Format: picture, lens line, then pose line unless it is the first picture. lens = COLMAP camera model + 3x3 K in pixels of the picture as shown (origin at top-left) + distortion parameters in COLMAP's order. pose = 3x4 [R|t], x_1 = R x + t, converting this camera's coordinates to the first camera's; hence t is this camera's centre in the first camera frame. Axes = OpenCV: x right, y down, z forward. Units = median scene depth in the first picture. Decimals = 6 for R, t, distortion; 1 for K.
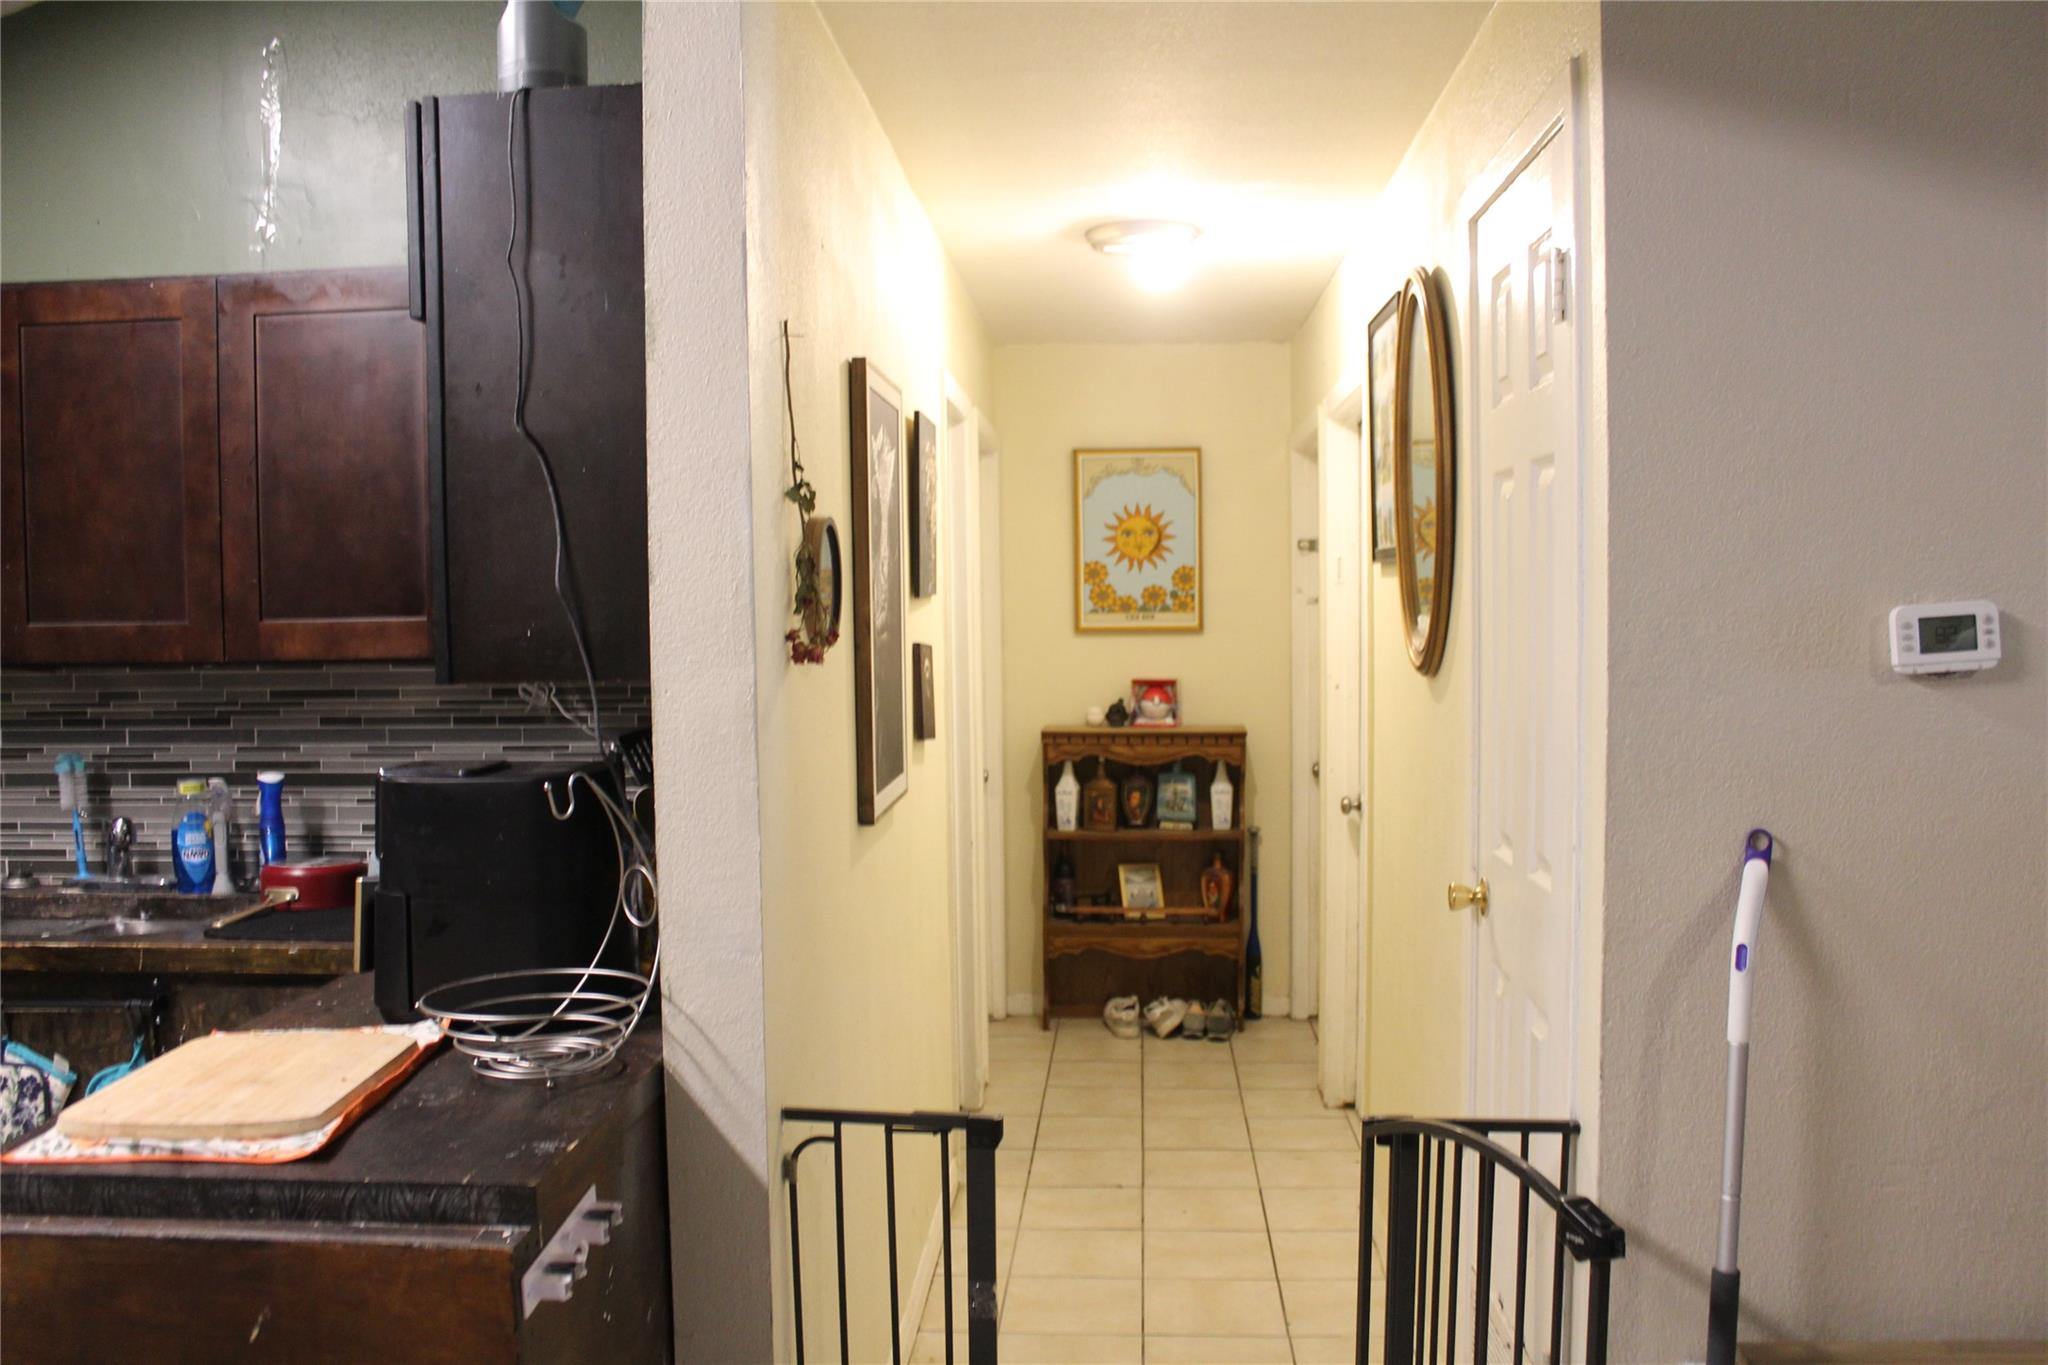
lens RADIAL K [[1710.8, 0, 1034.5], [0, 1710.8, 685.0], [0, 0, 1]] dist [-0.169601, 0.150094]
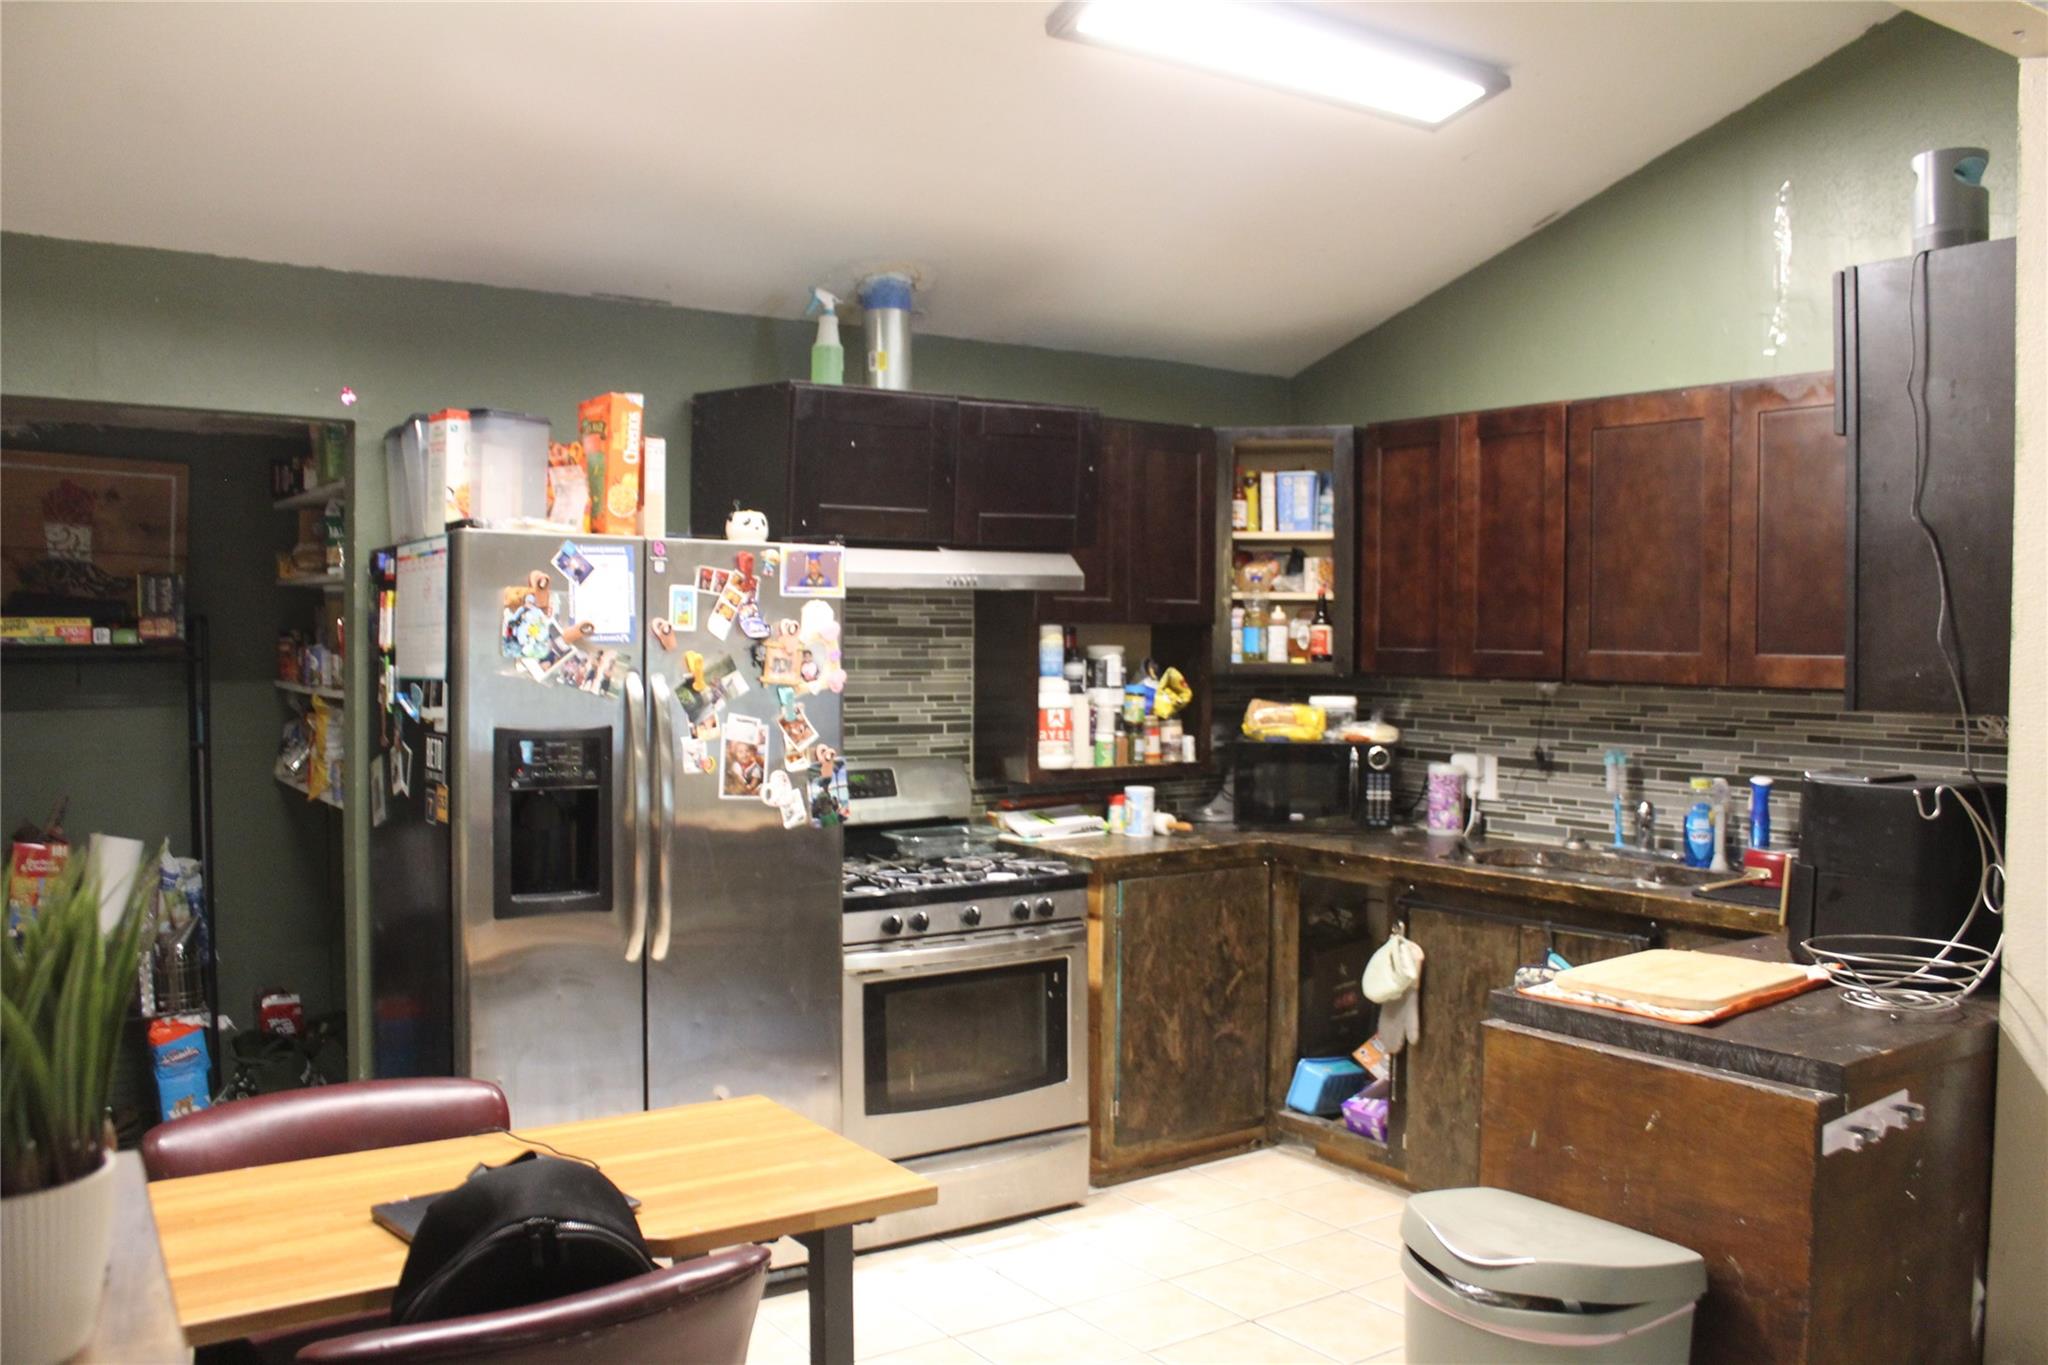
lens RADIAL K [[1710.8, 0, 1034.5], [0, 1710.8, 685.0], [0, 0, 1]] dist [-0.169601, 0.150094]
pose [[0.623170, 0.042367, -0.780938, 0.180036], [-0.054069, 0.998476, 0.011023, -0.000160], [0.780215, 0.035355, 0.624511, -0.215367]]
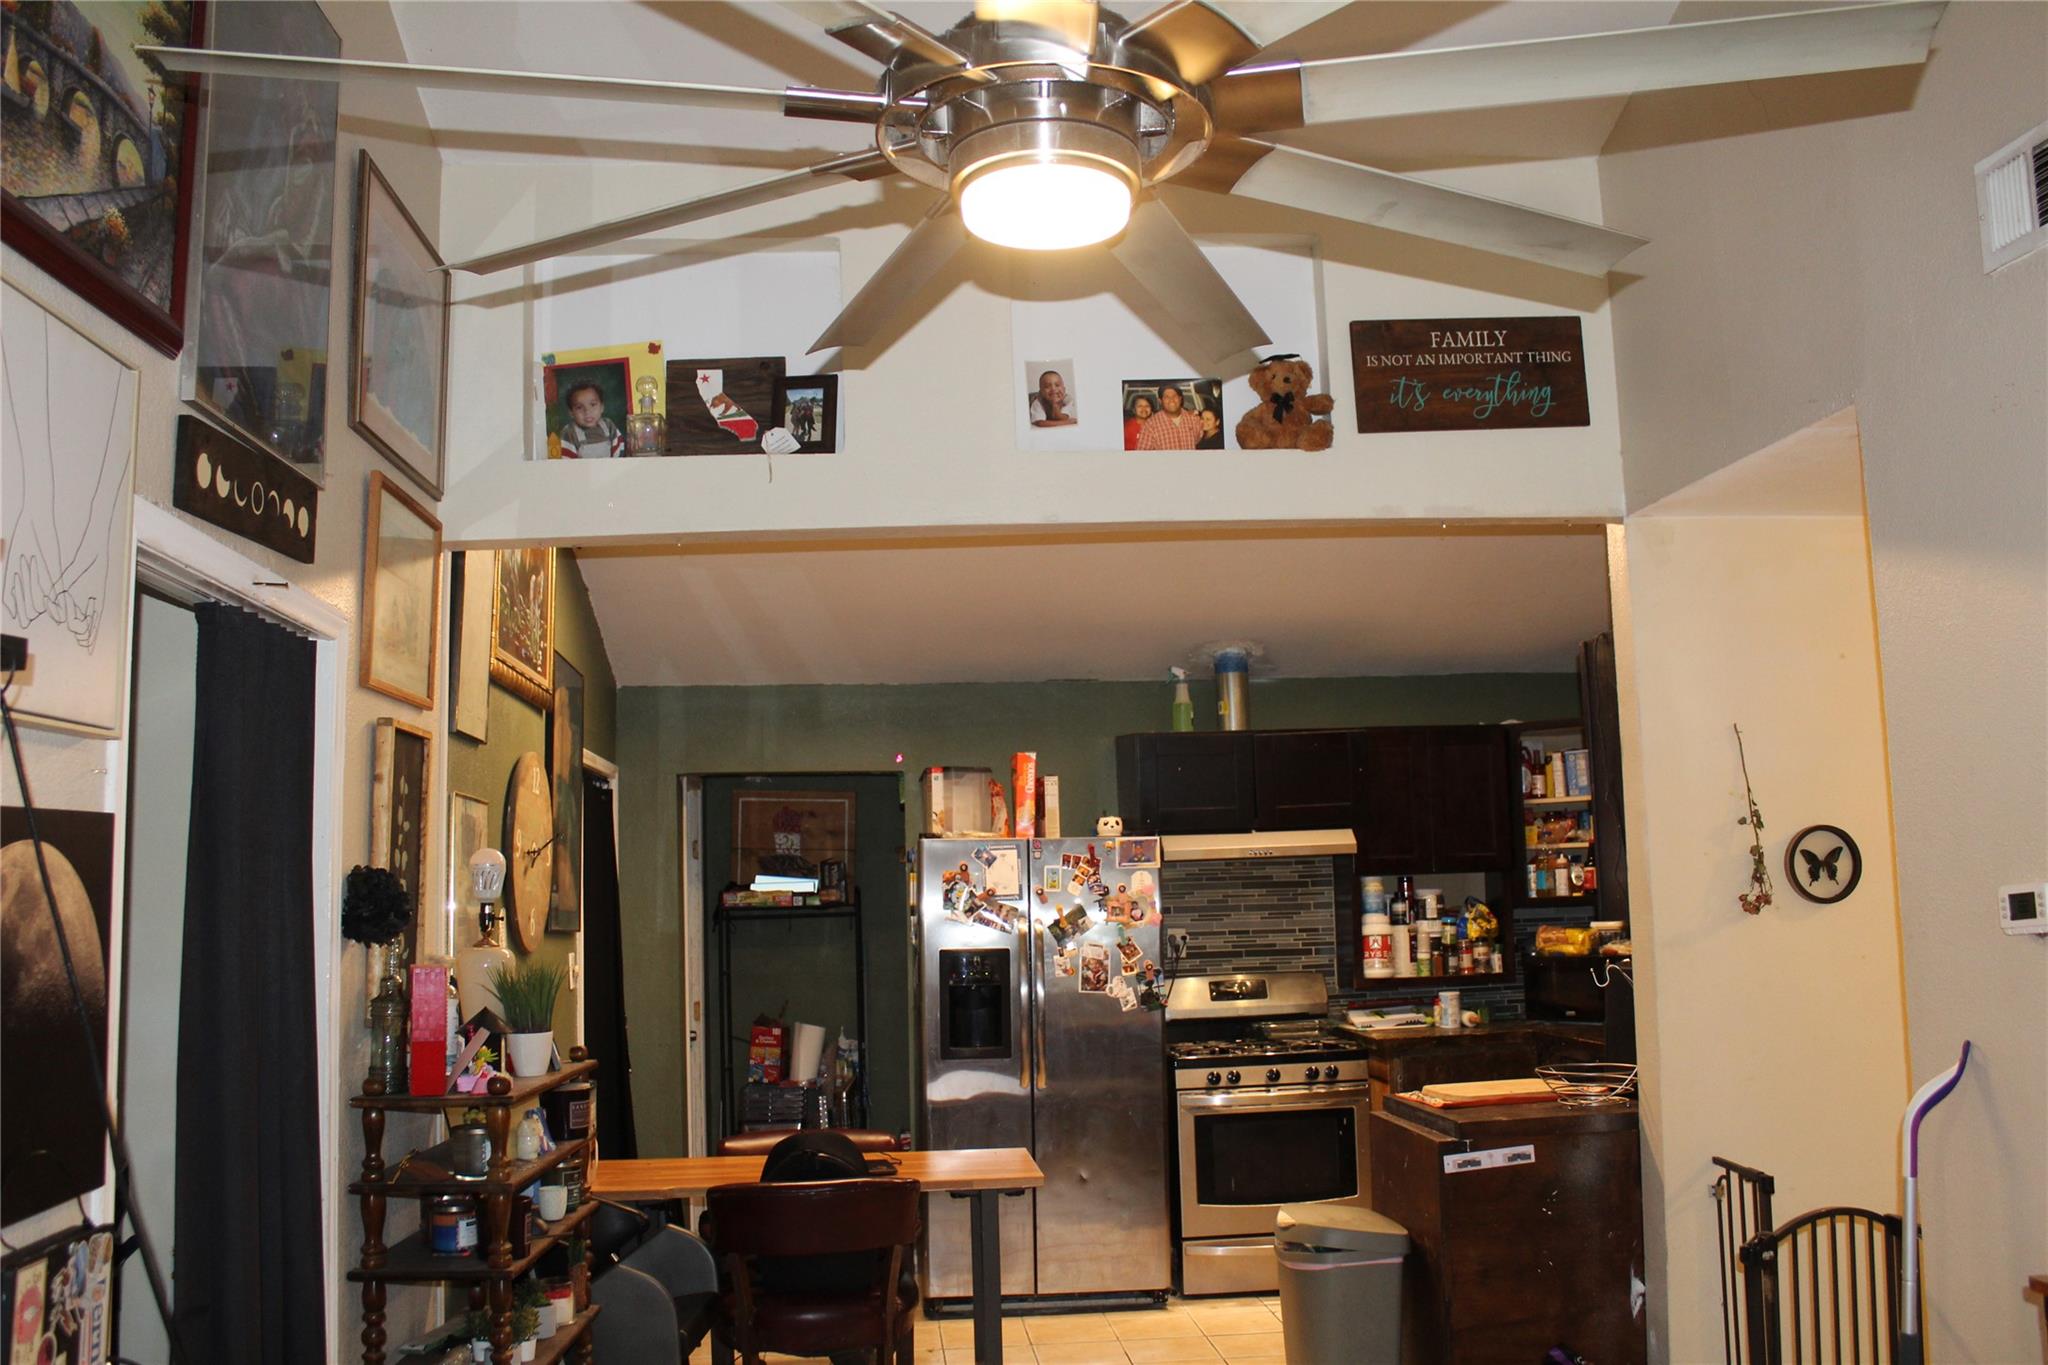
lens RADIAL K [[1780.7, 0, 1024.0], [0, 1780.7, 682.5], [0, 0, 1]] dist [-0.181696, -0.003400]
pose [[0.154491, -0.102869, -0.982624, 1.186539], [-0.025815, 0.993805, -0.108099, -0.030158], [0.987657, 0.042066, 0.150878, -0.027106]]
